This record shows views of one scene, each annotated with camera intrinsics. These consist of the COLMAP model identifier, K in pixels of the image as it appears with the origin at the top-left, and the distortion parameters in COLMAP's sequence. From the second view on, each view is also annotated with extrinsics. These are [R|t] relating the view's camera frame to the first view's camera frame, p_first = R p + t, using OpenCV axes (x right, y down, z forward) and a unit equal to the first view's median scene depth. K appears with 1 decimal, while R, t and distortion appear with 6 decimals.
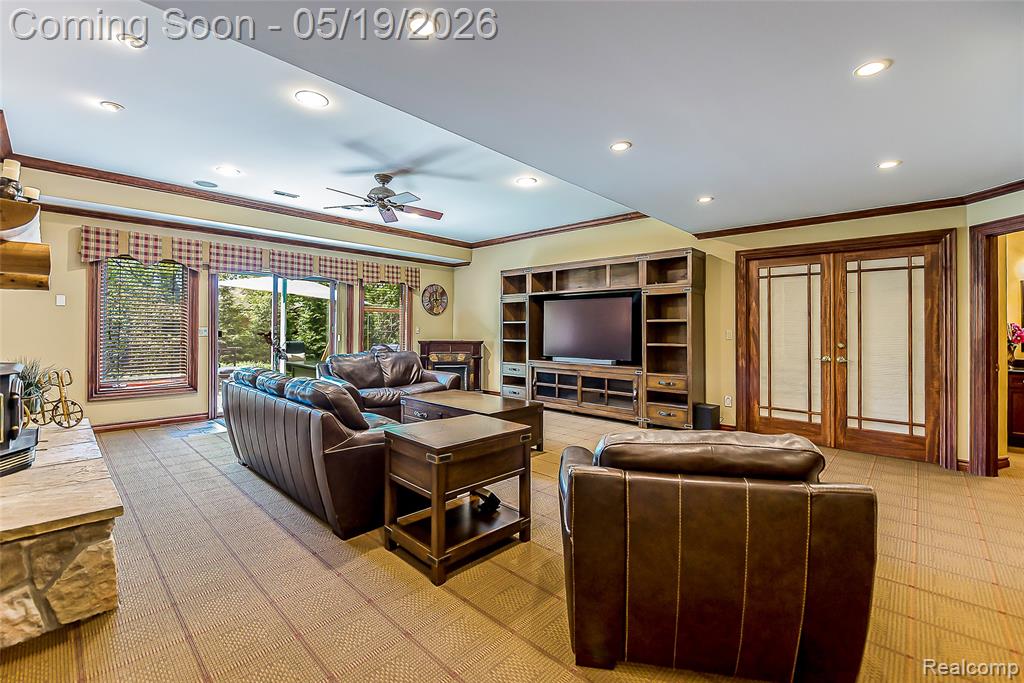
lens RADIAL K [[431.3, 0, 505.3], [0, 431.3, 326.9], [0, 0, 1]] dist [-0.000970, -0.000297]
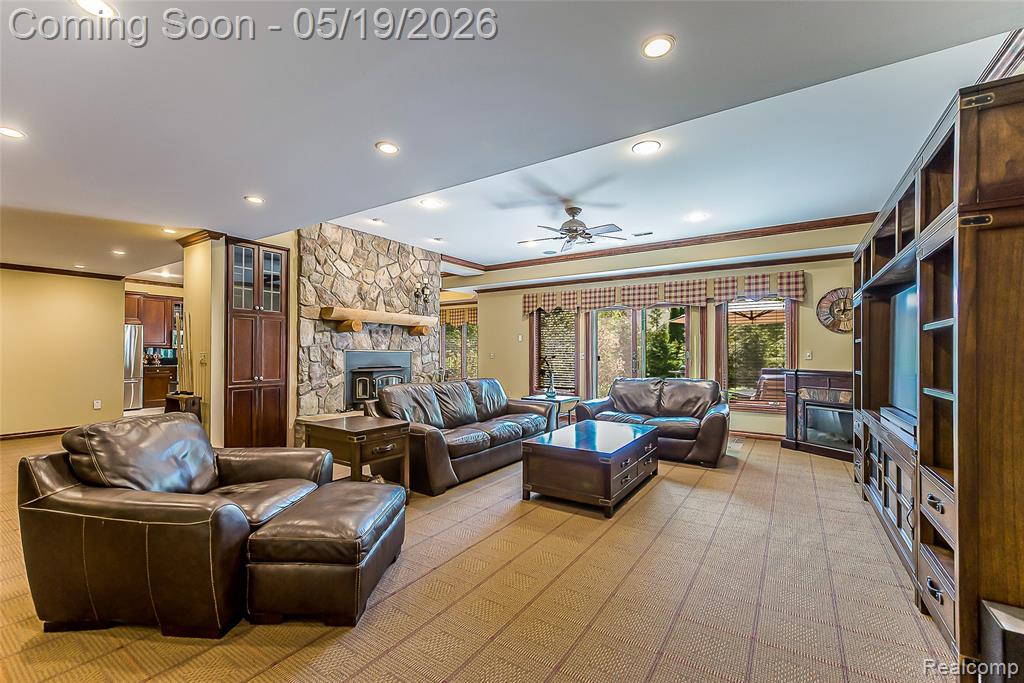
lens RADIAL K [[431.3, 0, 505.3], [0, 431.3, 326.9], [0, 0, 1]] dist [-0.000970, -0.000297]
pose [[0.172133, -0.071288, -0.982491, 0.510193], [-0.000084, 0.997377, -0.072383, 0.014264], [0.985074, 0.012543, 0.171676, 0.461320]]
